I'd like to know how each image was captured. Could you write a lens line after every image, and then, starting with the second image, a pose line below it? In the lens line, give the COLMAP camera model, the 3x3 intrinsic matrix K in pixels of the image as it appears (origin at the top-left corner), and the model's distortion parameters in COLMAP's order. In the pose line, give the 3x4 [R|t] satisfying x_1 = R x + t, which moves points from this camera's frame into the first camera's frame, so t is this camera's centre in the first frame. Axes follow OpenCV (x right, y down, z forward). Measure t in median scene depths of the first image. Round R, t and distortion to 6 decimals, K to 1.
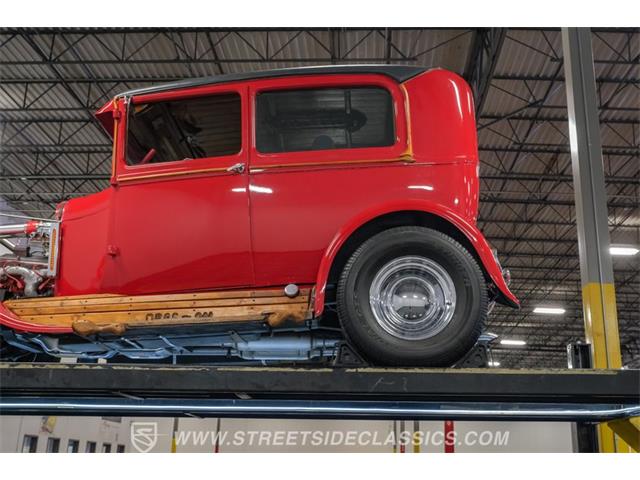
lens RADIAL K [[693.7, 0, 345.4], [0, 693.7, 227.2], [0, 0, 1]] dist [-0.004641, 0.020738]
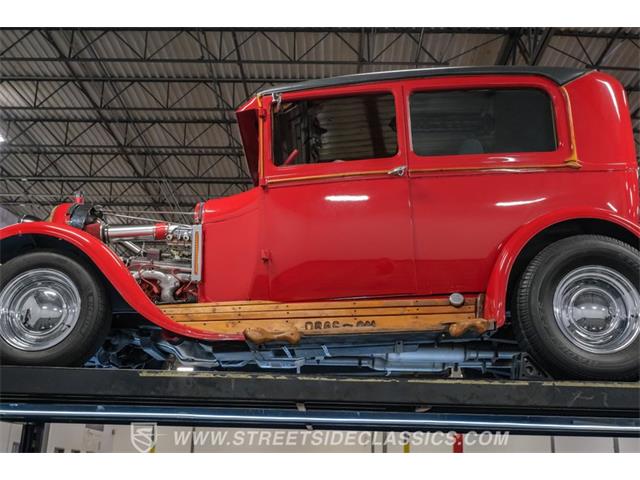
lens RADIAL K [[705.8, 0, 340.0], [0, 705.8, 245.4], [0, 0, 1]] dist [-0.002713, 0.025655]
pose [[0.999746, 0.015723, 0.016174, -0.232937], [-0.015956, 0.999769, 0.014411, 0.004139], [-0.015943, -0.014665, 0.999765, 0.024737]]
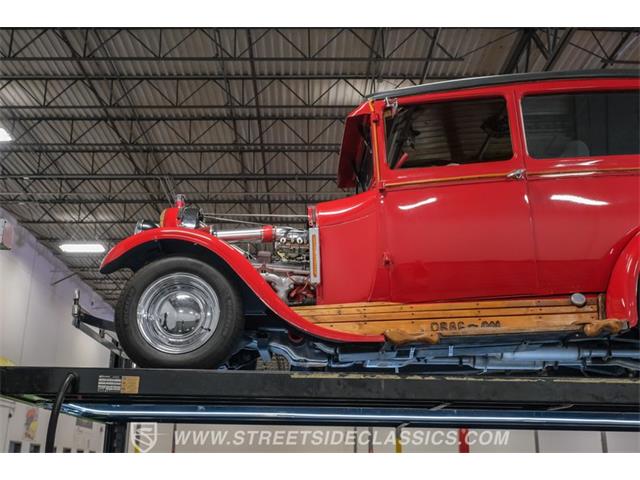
lens RADIAL K [[709.9, 0, 320.0], [0, 709.9, 240.0], [0, 0, 1]] dist [-0.001737, 0.019889]
pose [[0.999893, 0.006900, 0.012917, -0.414408], [-0.007083, 0.999874, 0.014172, -0.004168], [-0.012817, -0.014262, 0.999816, 0.004201]]
